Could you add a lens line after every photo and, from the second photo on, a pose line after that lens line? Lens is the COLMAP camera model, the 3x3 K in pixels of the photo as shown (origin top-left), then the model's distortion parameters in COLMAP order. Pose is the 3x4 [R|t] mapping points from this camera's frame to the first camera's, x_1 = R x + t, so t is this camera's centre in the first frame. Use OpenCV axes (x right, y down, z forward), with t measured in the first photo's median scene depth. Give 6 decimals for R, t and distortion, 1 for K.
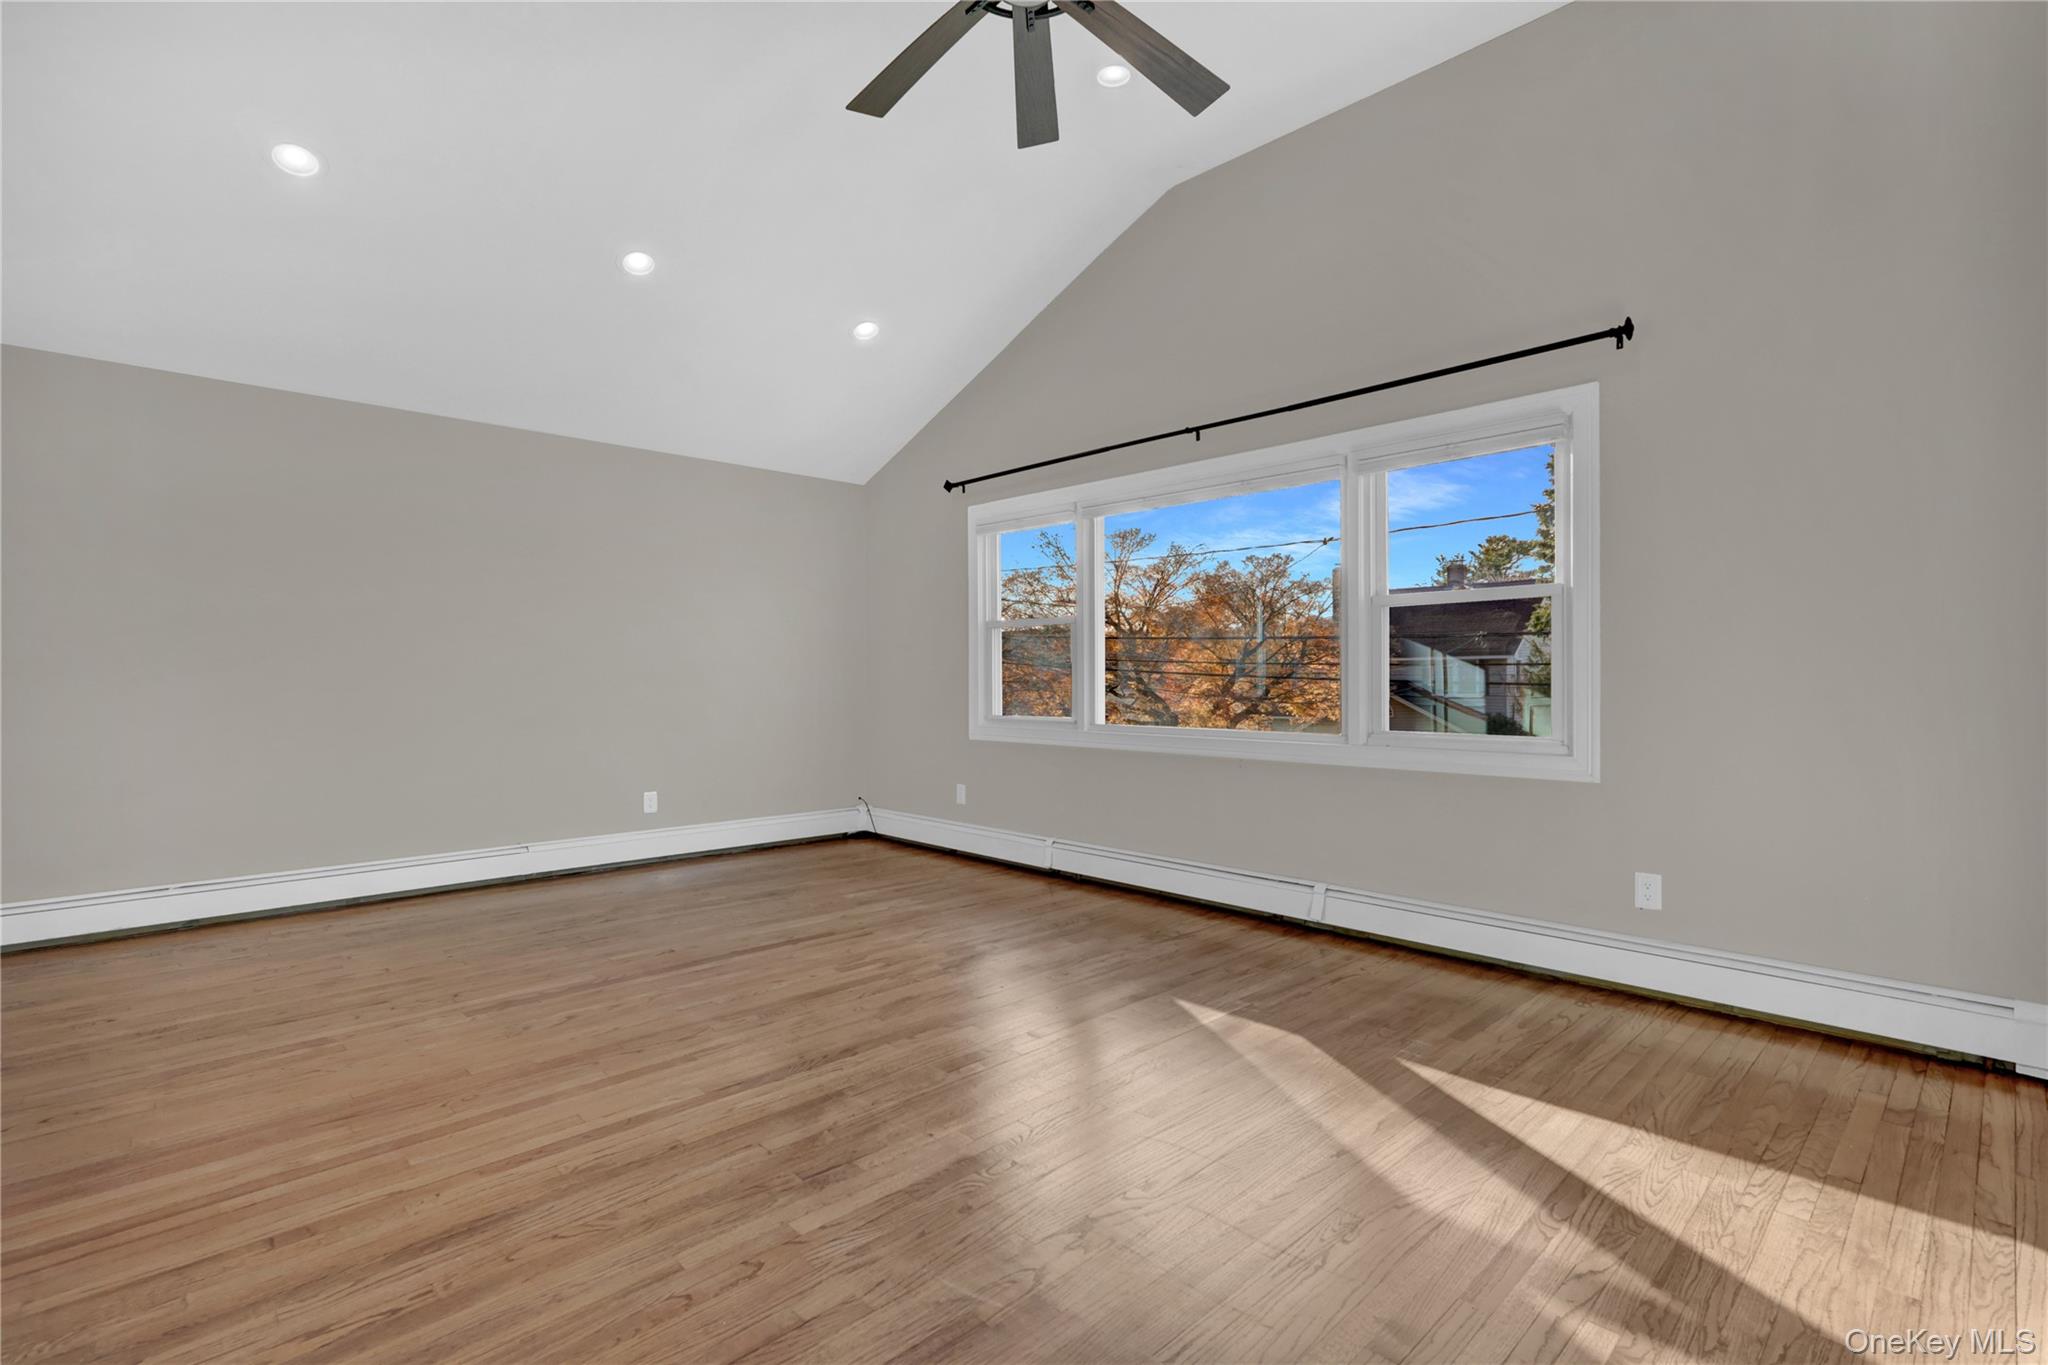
lens RADIAL K [[958.7, 0, 1023.8], [0, 958.7, 672.3], [0, 0, 1]] dist [0.000050, 0.000099]
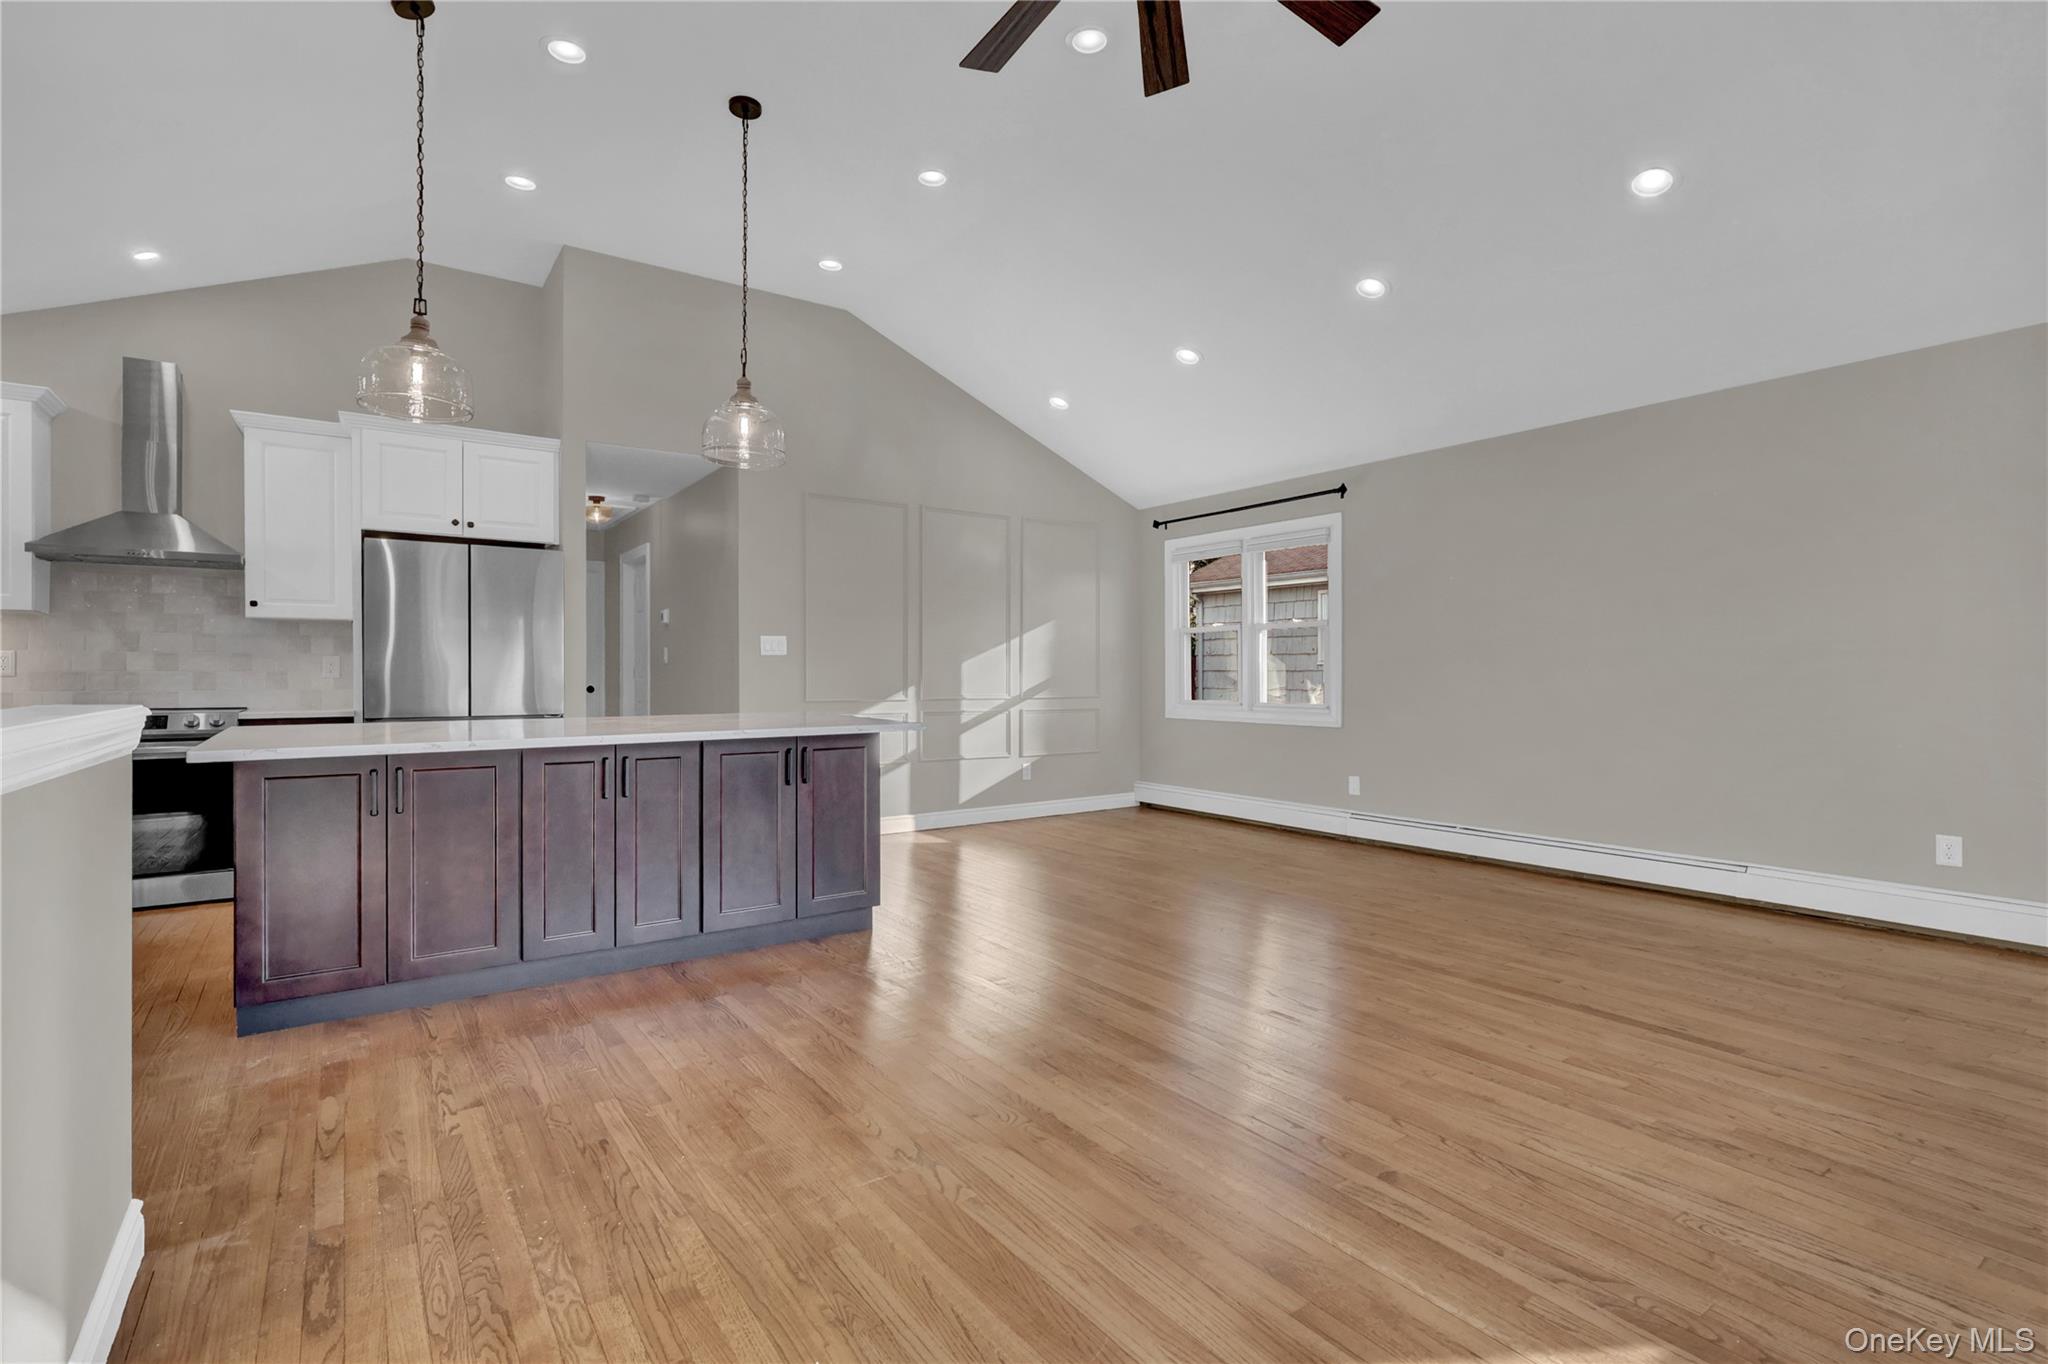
lens RADIAL K [[958.7, 0, 1023.8], [0, 958.7, 671.8], [0, 0, 1]] dist [0.000050, 0.000099]
pose [[-0.160260, -0.000045, -0.987075, 0.380379], [0.007331, 0.999972, -0.001236, 0.001505], [0.987048, -0.007434, -0.160255, 0.426512]]
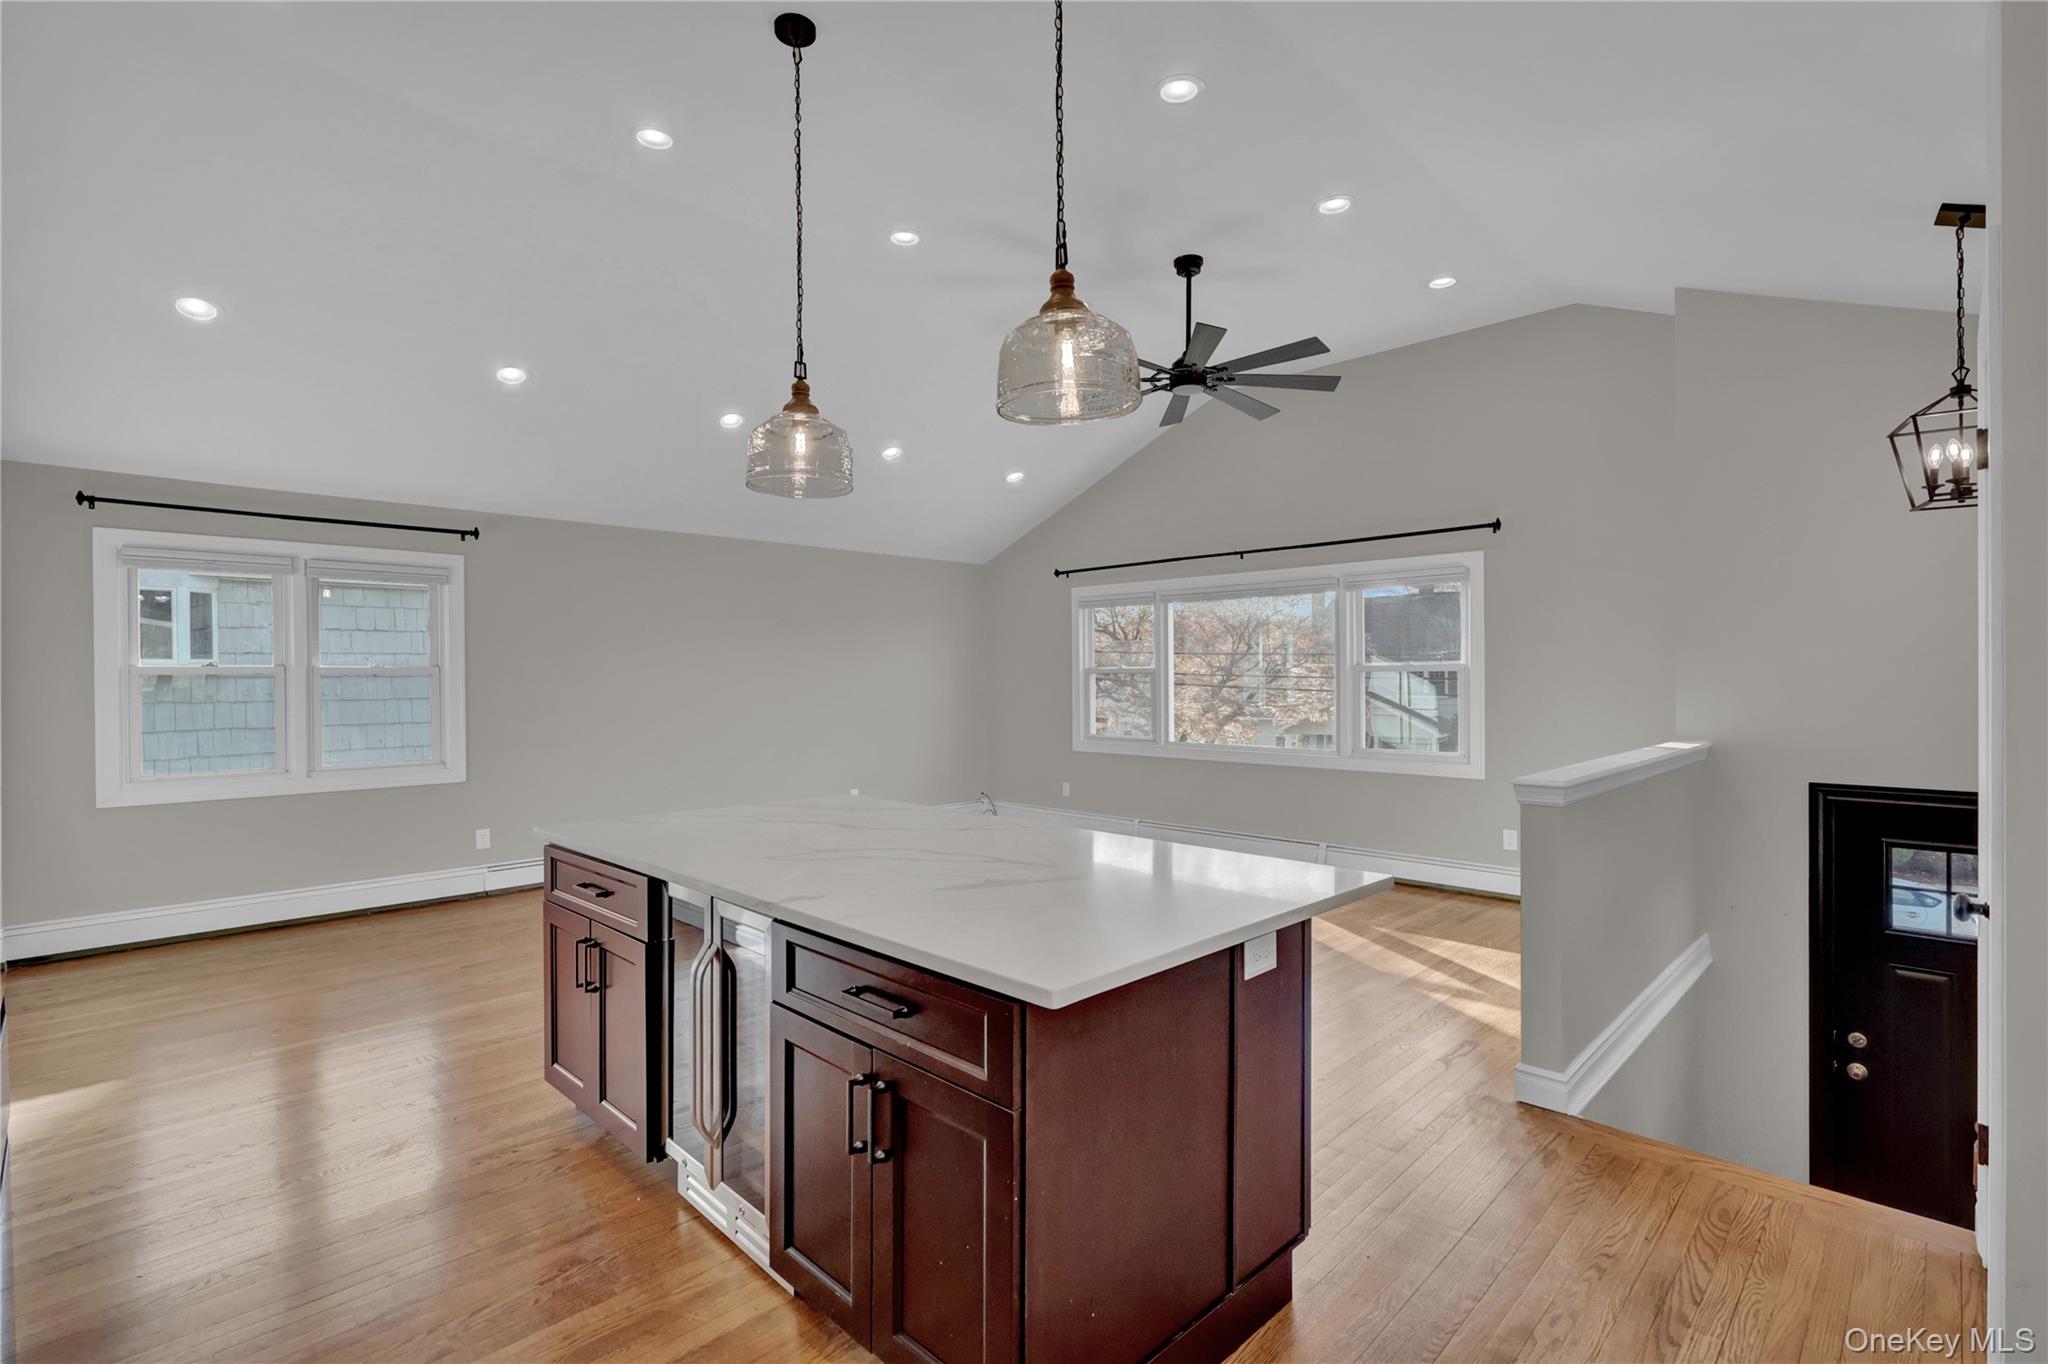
lens RADIAL K [[958.7, 0, 1023.8], [0, 958.7, 671.8], [0, 0, 1]] dist [0.000050, 0.000099]
pose [[0.999747, -0.002908, 0.022291, -0.165220], [0.002888, 0.999995, 0.000914, -0.050799], [-0.022293, -0.000850, 0.999751, -0.434110]]
